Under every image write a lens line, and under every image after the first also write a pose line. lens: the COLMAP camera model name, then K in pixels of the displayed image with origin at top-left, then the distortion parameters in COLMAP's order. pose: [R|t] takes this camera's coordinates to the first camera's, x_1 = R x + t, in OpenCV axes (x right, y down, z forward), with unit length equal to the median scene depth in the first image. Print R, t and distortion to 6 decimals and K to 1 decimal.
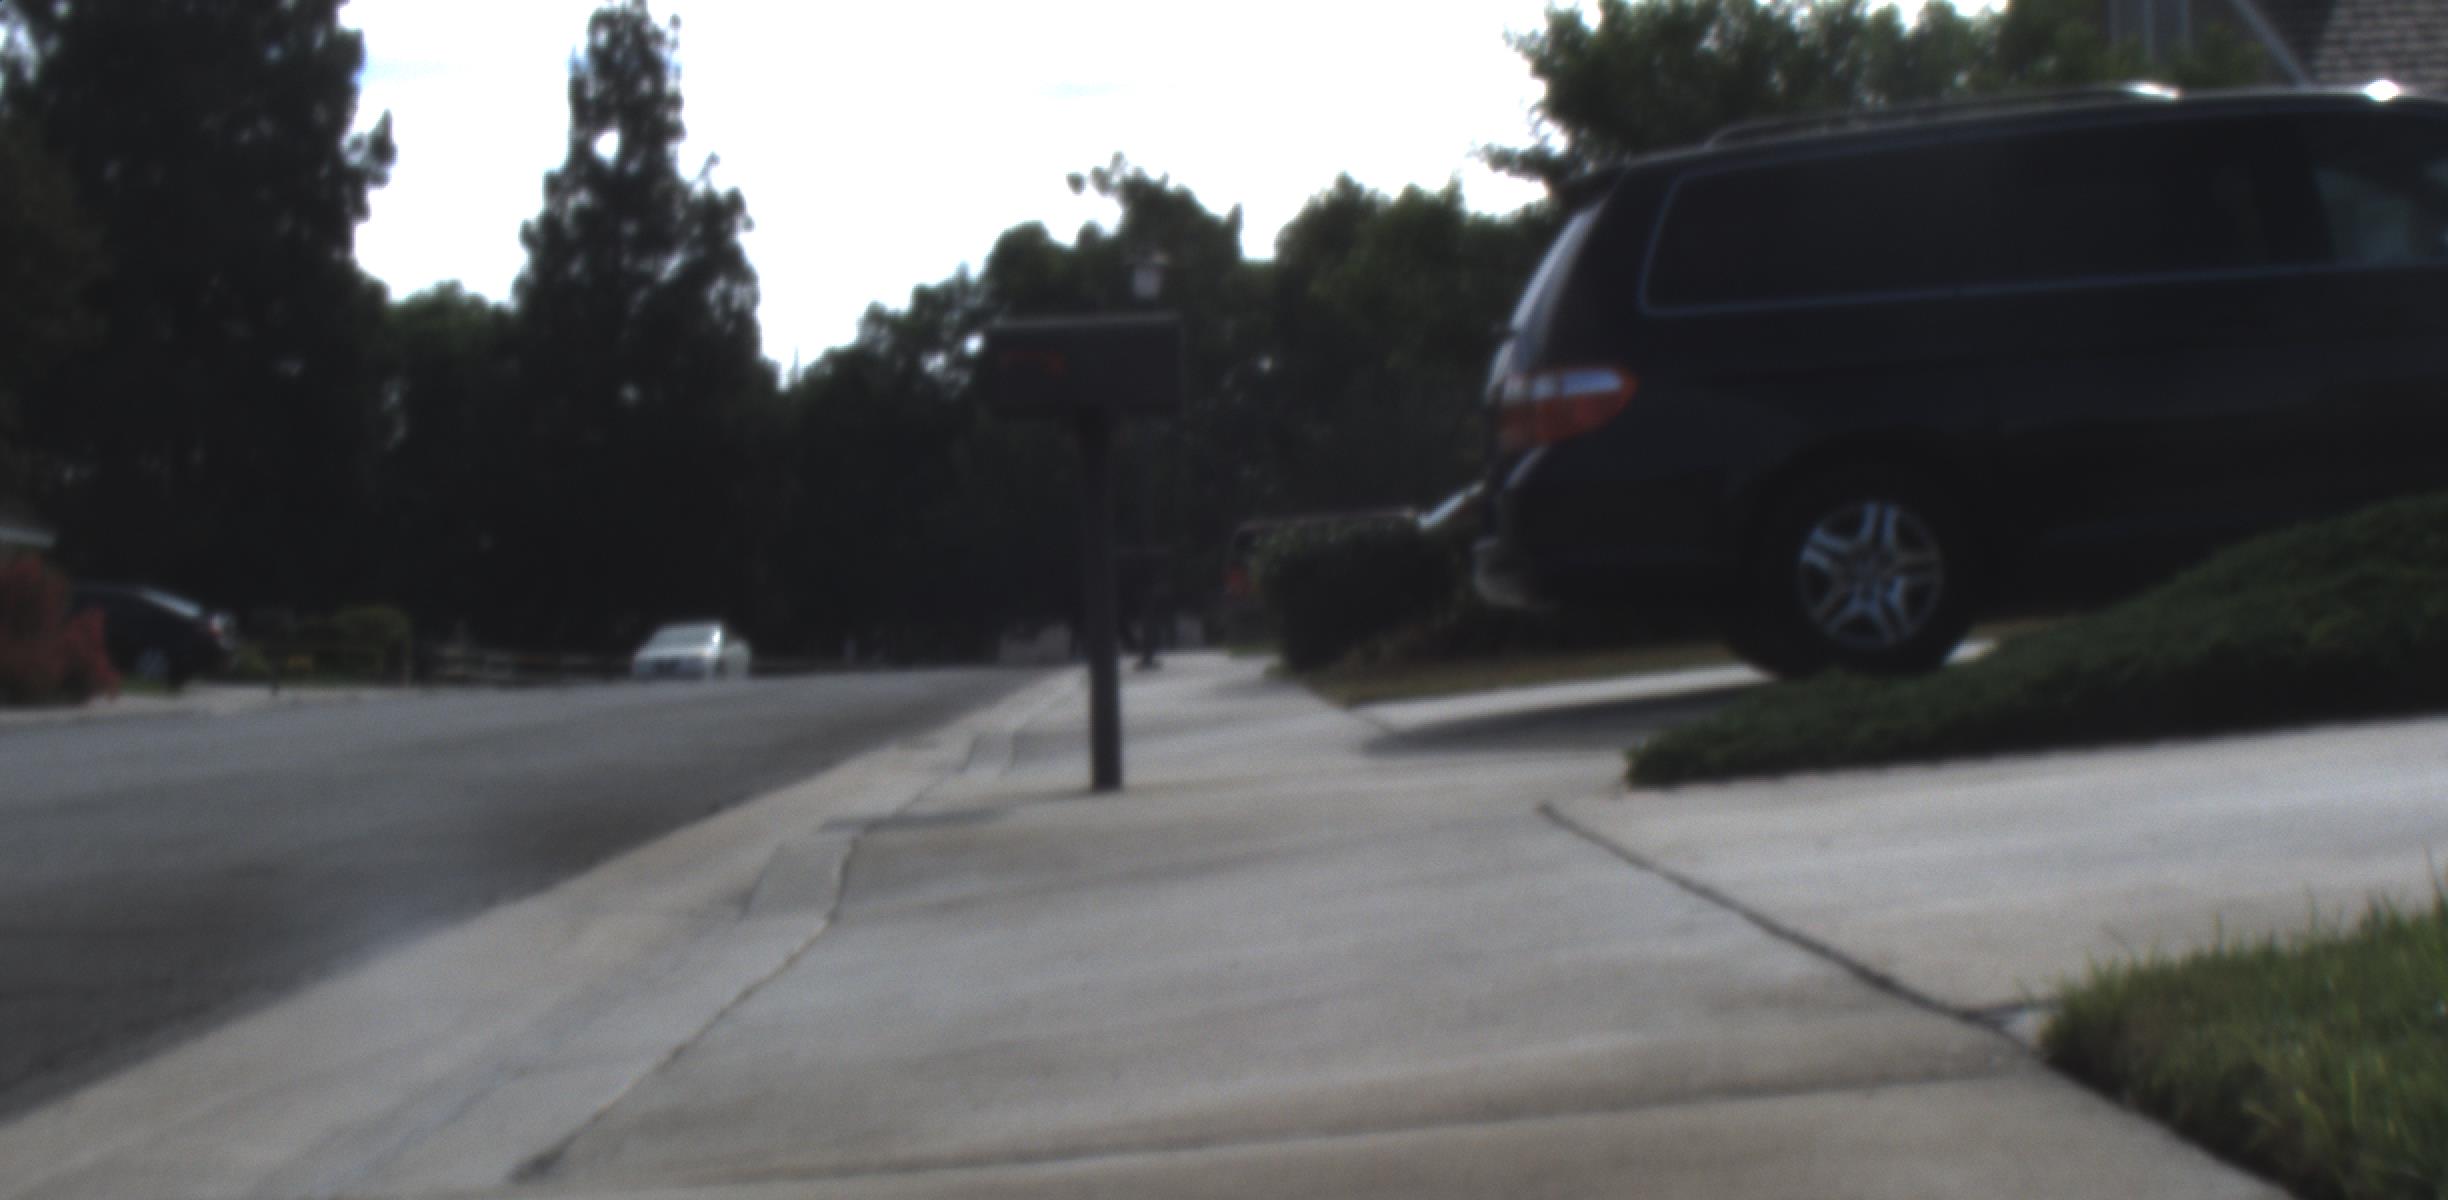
lens RADIAL K [[4707.4, 0, 1285.8], [0, 4707.4, 1020.0], [0, 0, 1]] dist [-0.175048, 0.736792]
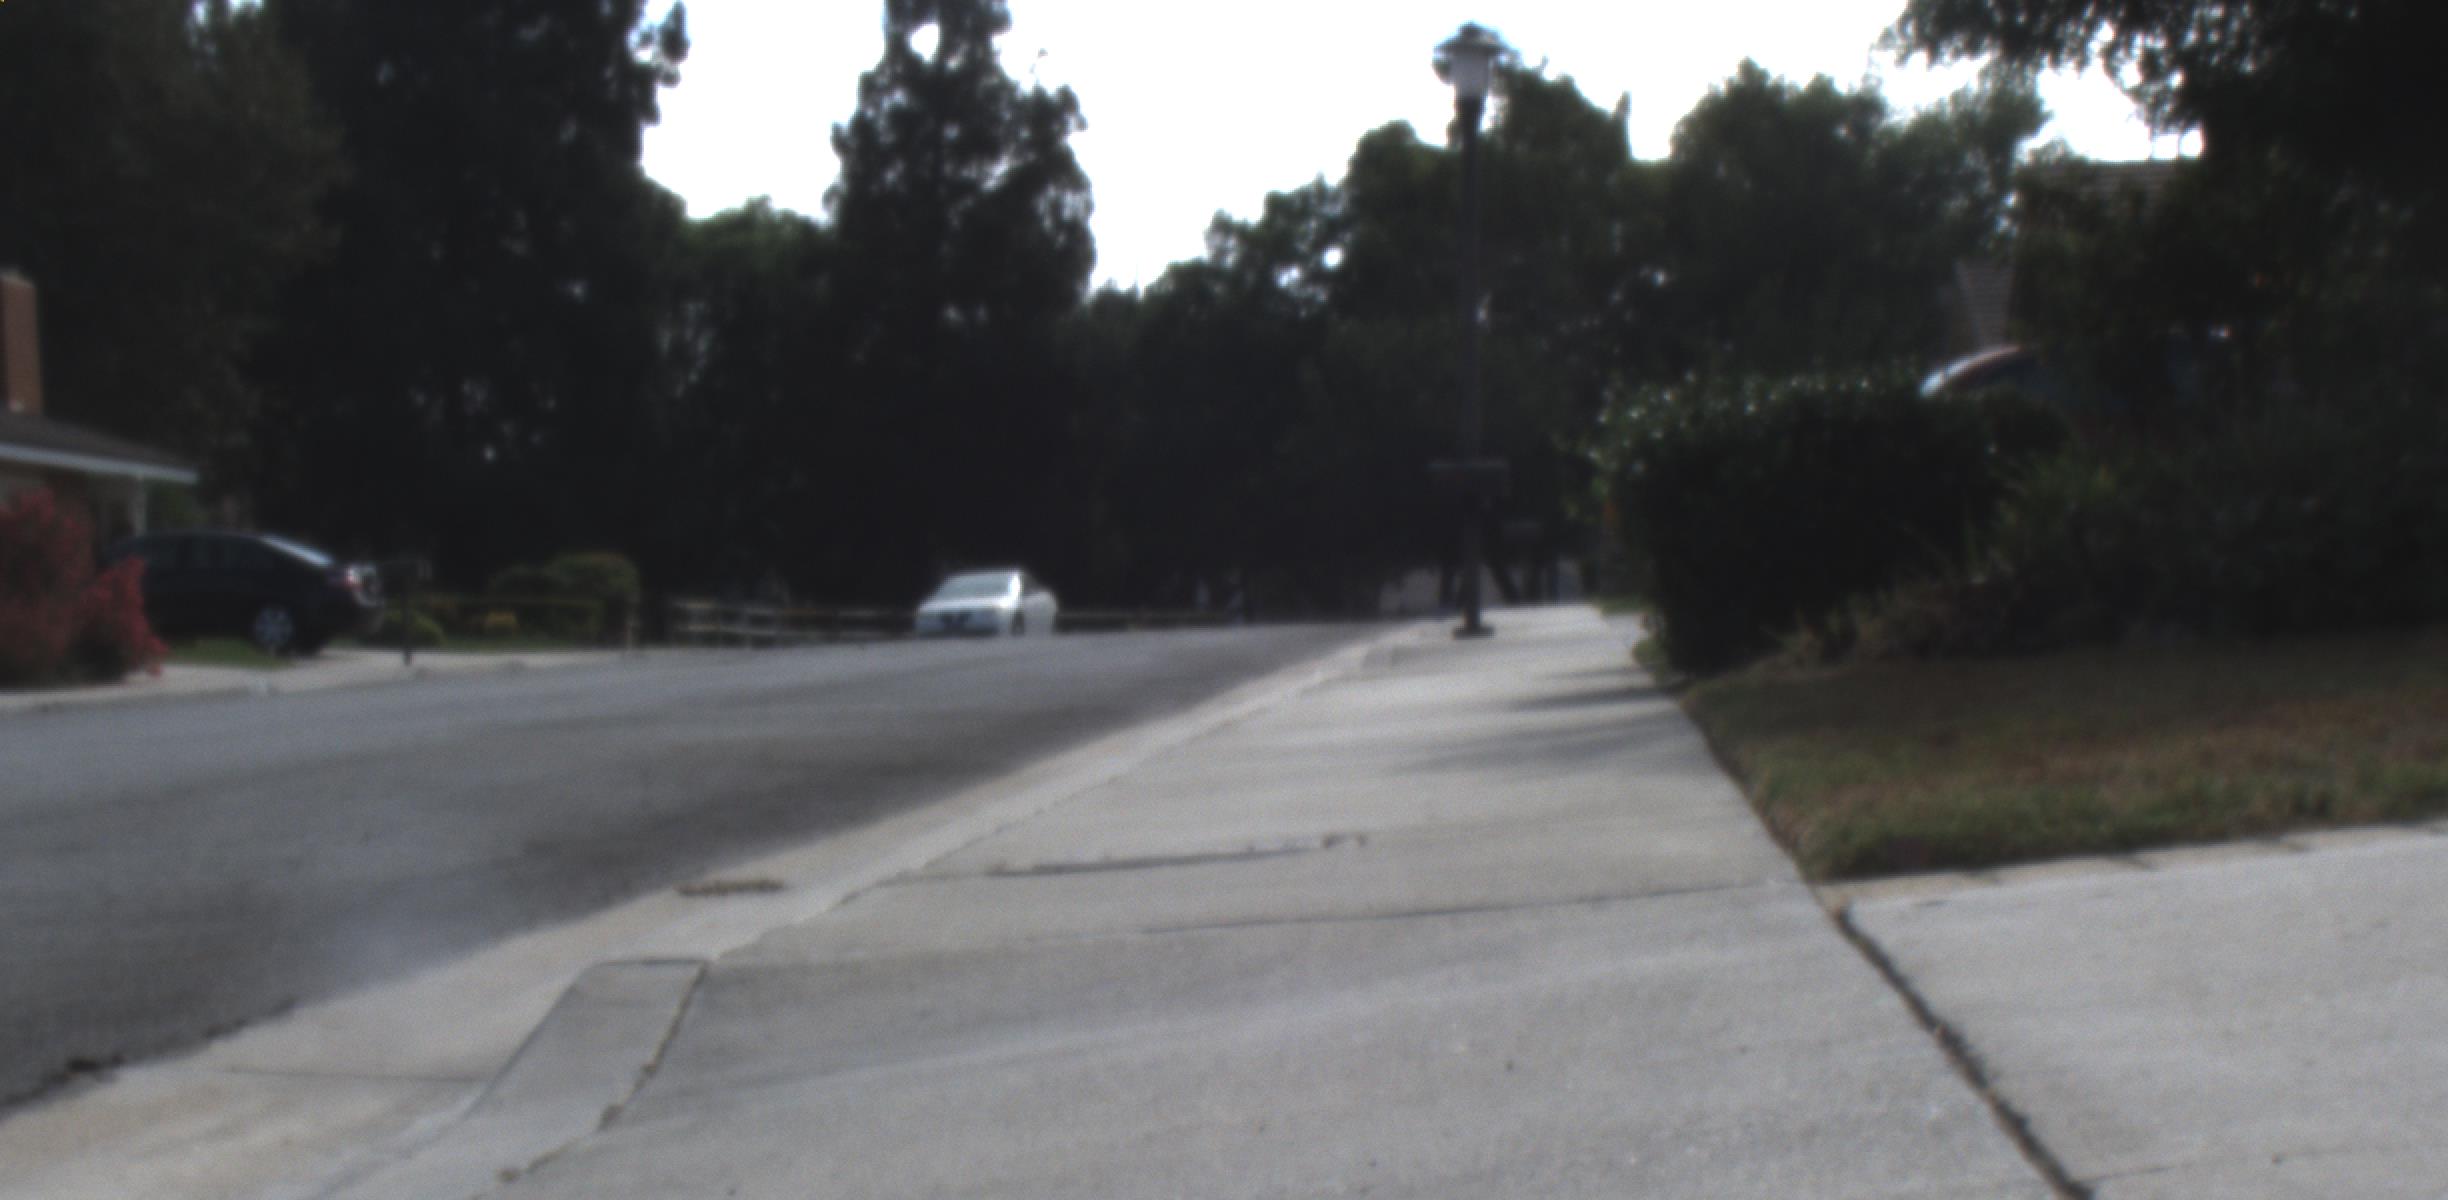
lens RADIAL K [[4707.4, 0, 1285.8], [0, 4707.4, 1020.0], [0, 0, 1]] dist [-0.175048, 0.736792]
pose [[0.996419, 0.002101, -0.084525, 0.000836], [-0.001082, 0.999926, 0.012103, -0.012808], [0.084544, -0.011969, 0.996348, 0.148038]]
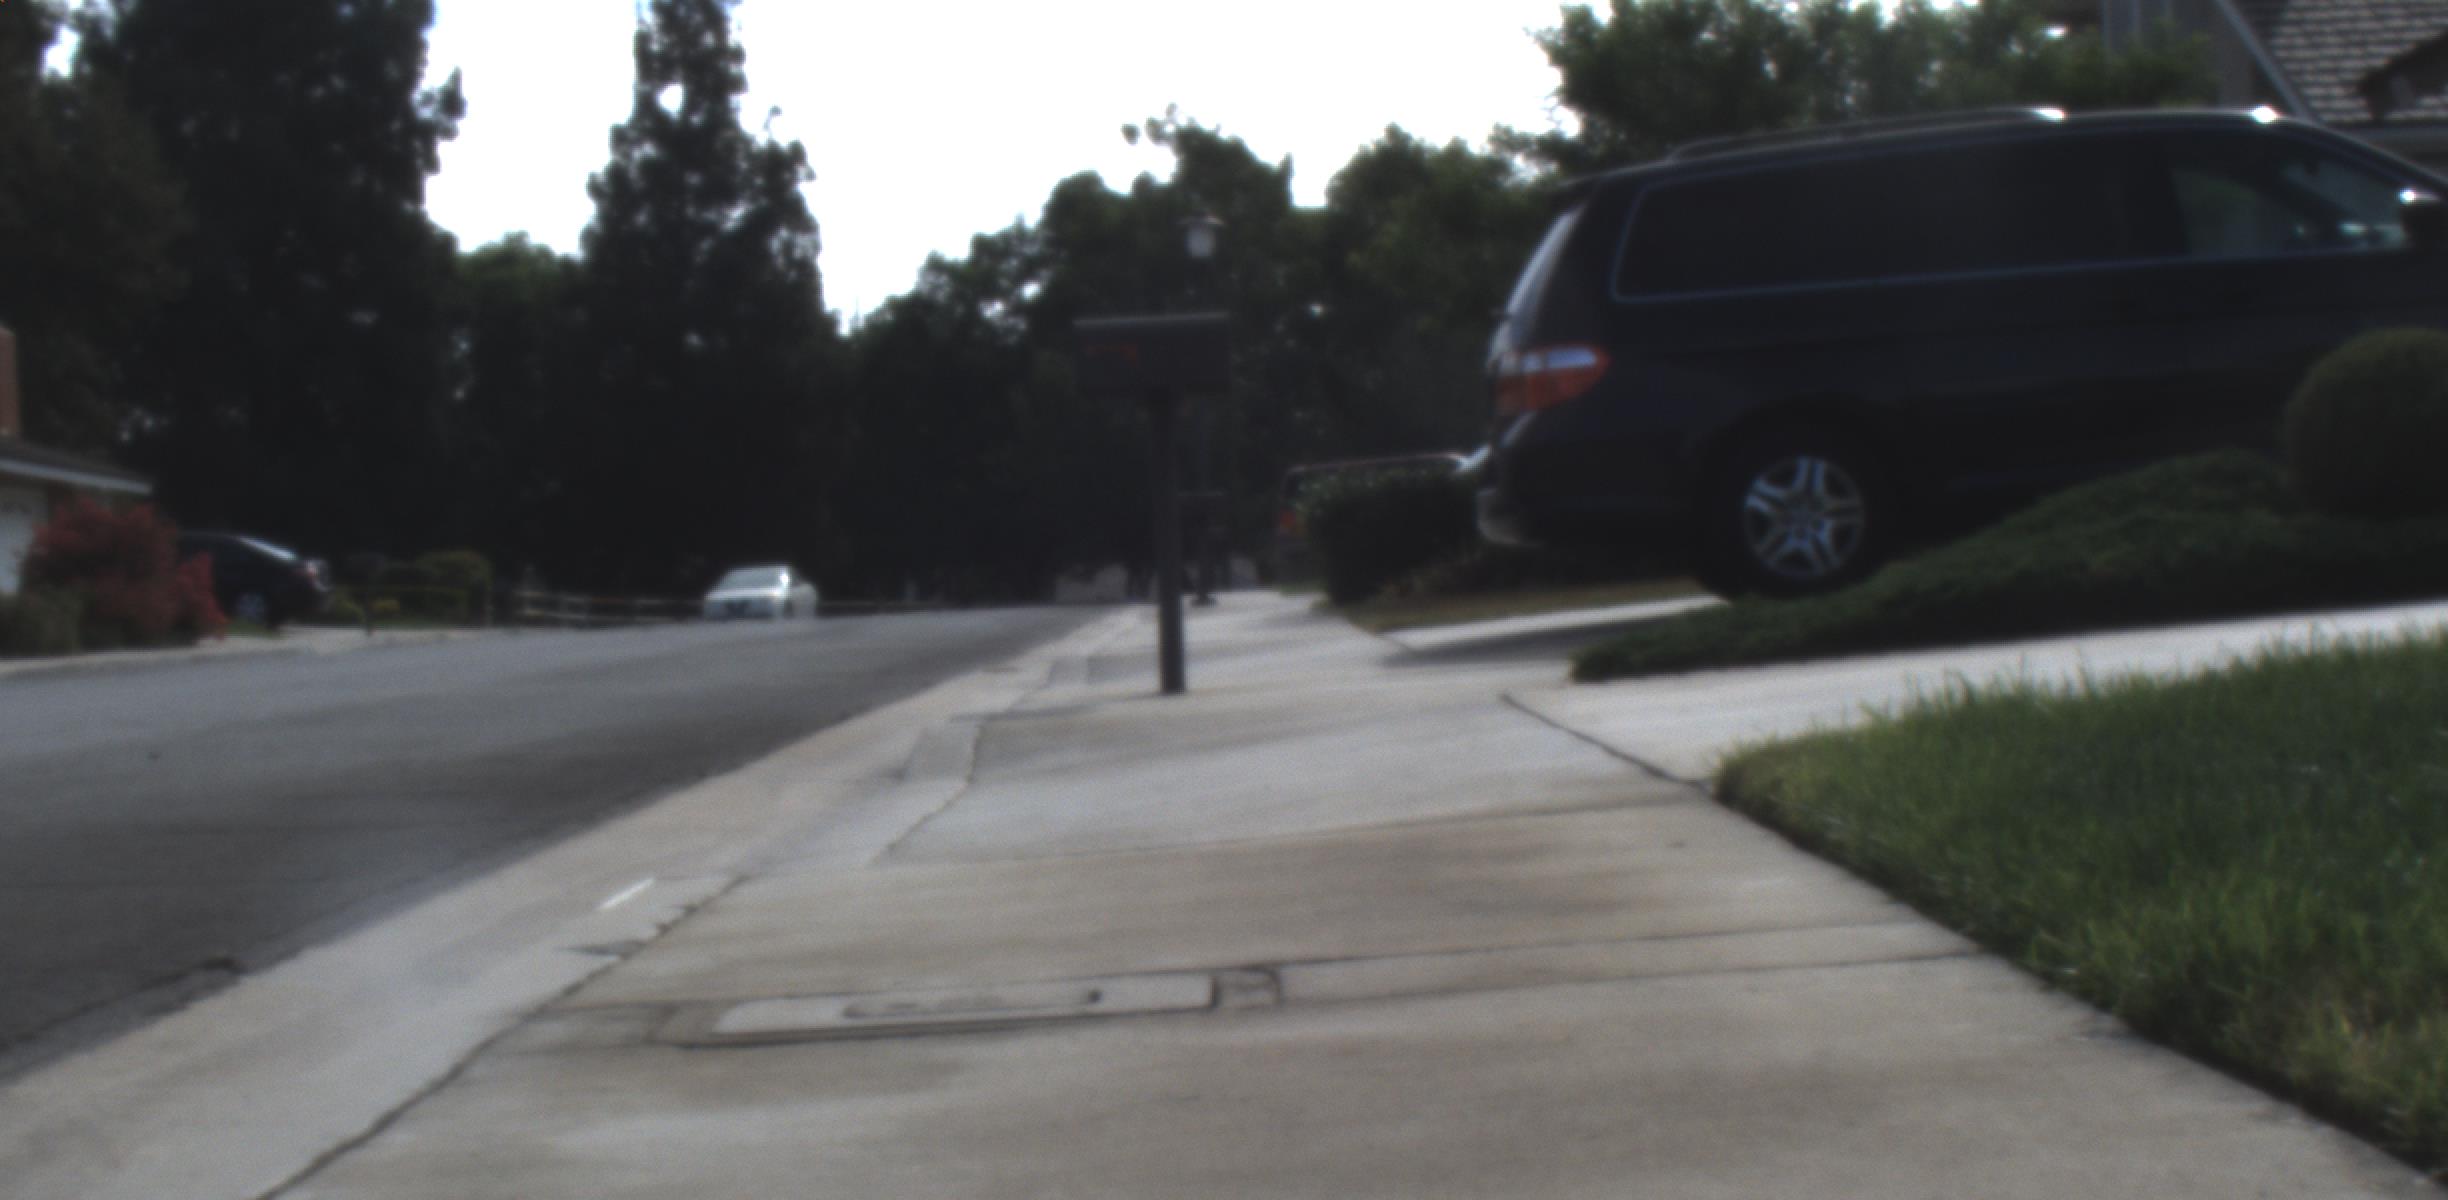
lens RADIAL K [[4707.4, 0, 1285.8], [0, 4707.4, 1020.0], [0, 0, 1]] dist [-0.175048, 0.736792]
pose [[0.999921, -0.003715, -0.011982, 0.000841], [0.003866, 0.999913, 0.012616, 0.002825], [0.011934, -0.012661, 0.999849, -0.031792]]
